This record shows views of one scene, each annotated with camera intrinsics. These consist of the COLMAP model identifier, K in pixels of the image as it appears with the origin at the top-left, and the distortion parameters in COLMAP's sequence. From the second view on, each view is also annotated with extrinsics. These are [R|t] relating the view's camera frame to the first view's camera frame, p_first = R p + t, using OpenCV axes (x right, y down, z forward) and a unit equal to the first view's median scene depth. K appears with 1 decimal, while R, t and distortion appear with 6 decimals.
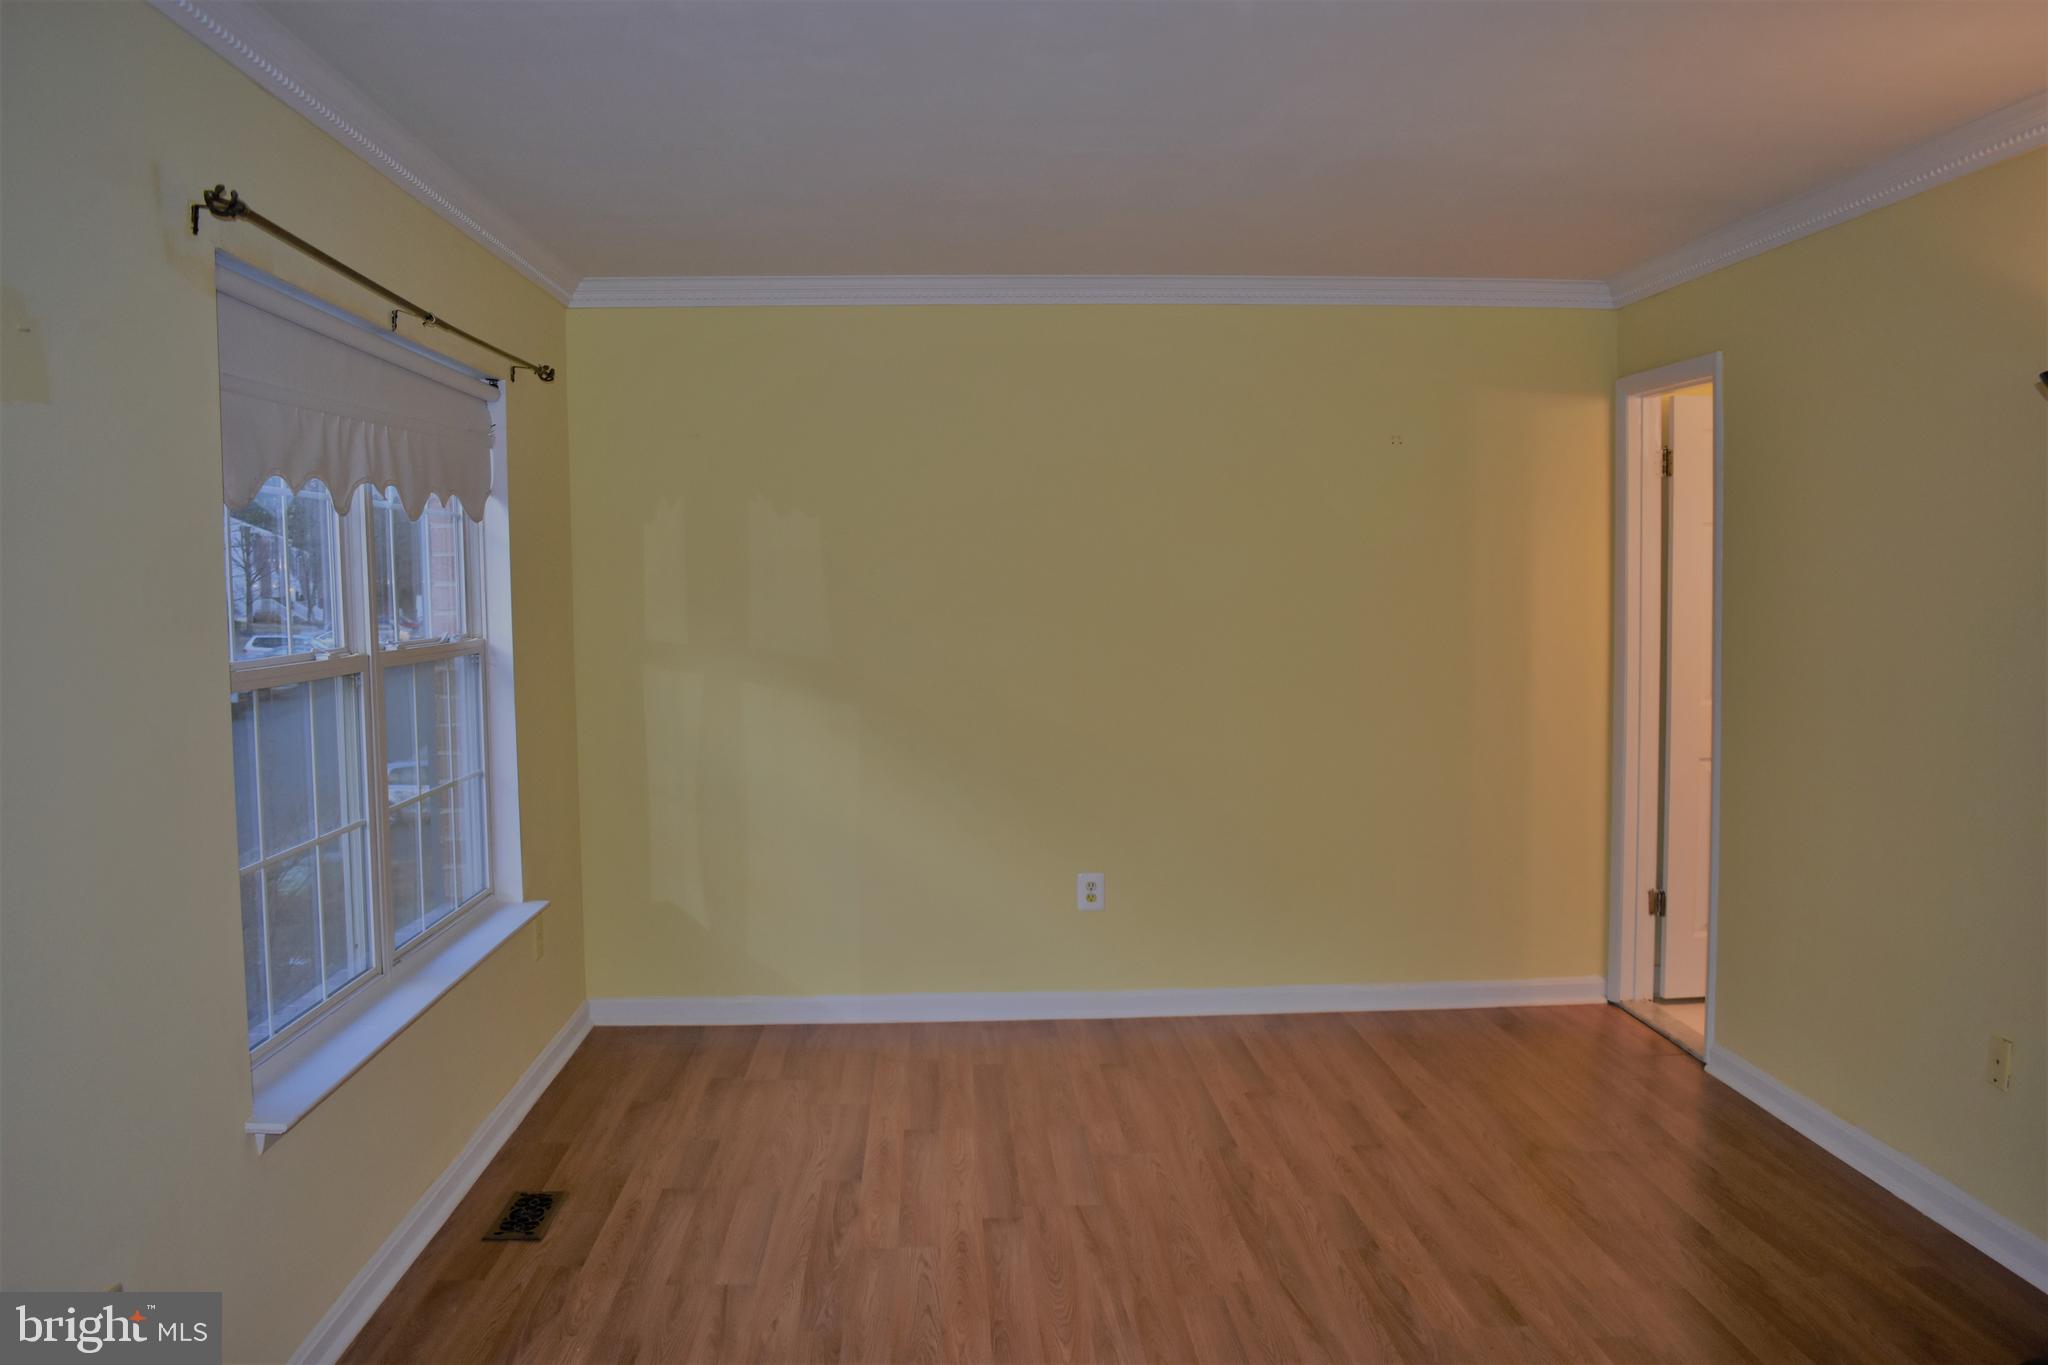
lens RADIAL K [[1606.0, 0, 1029.5], [0, 1606.0, 688.1], [0, 0, 1]] dist [-0.082720, 0.007573]
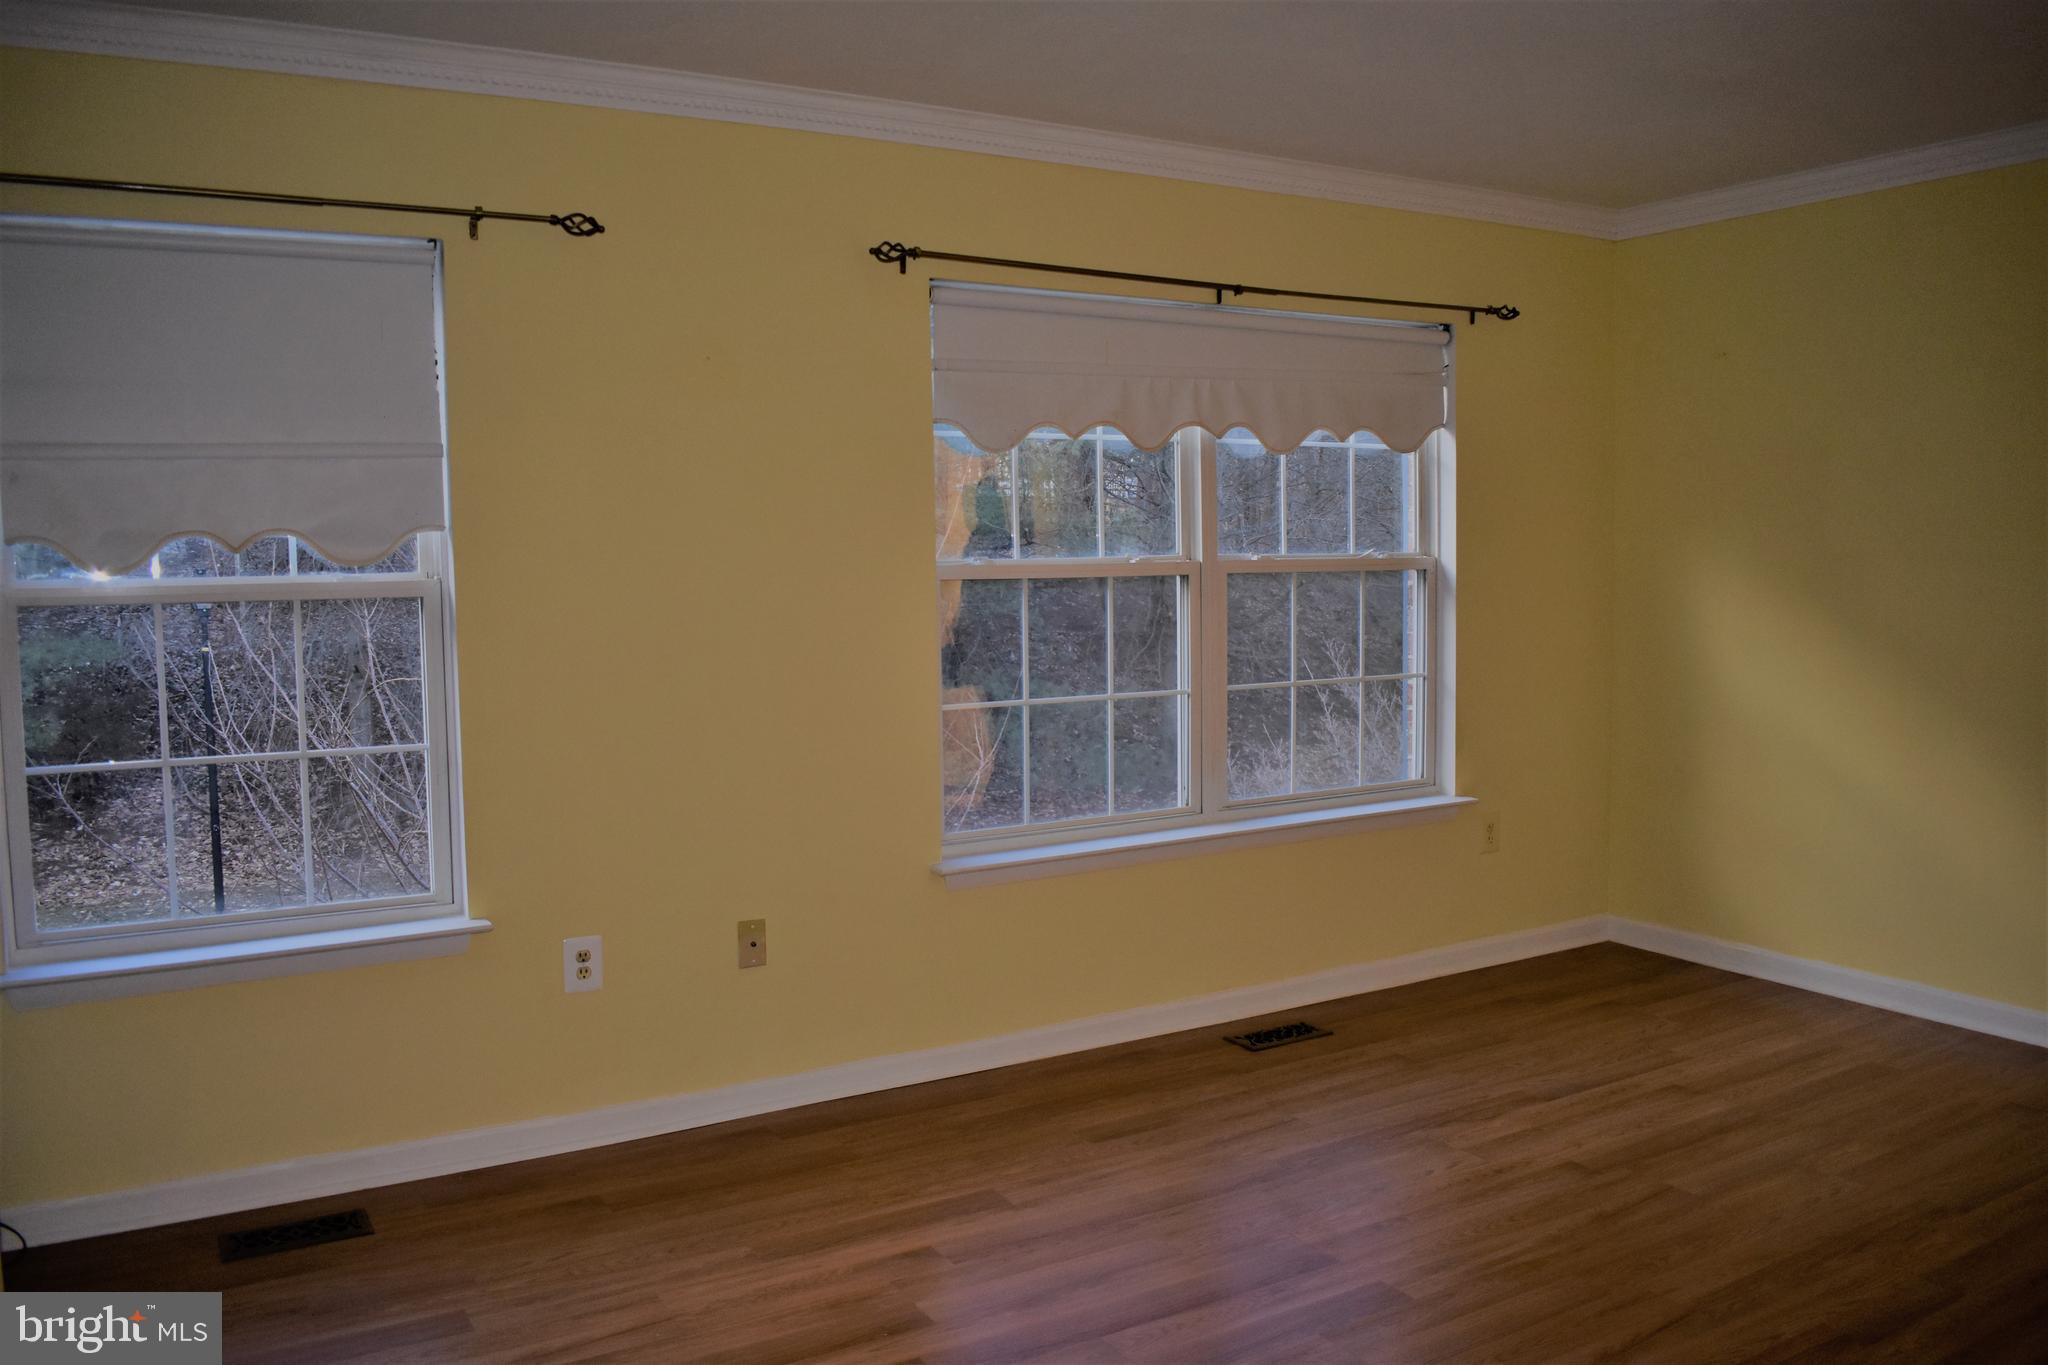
lens RADIAL K [[1606.0, 0, 1035.9], [0, 1606.0, 671.4], [0, 0, 1]] dist [-0.082720, 0.007573]
pose [[0.499886, 0.083637, -0.862043, 0.632827], [-0.059678, 0.996287, 0.062055, -0.005142], [0.864033, 0.020425, 0.503021, 0.234333]]
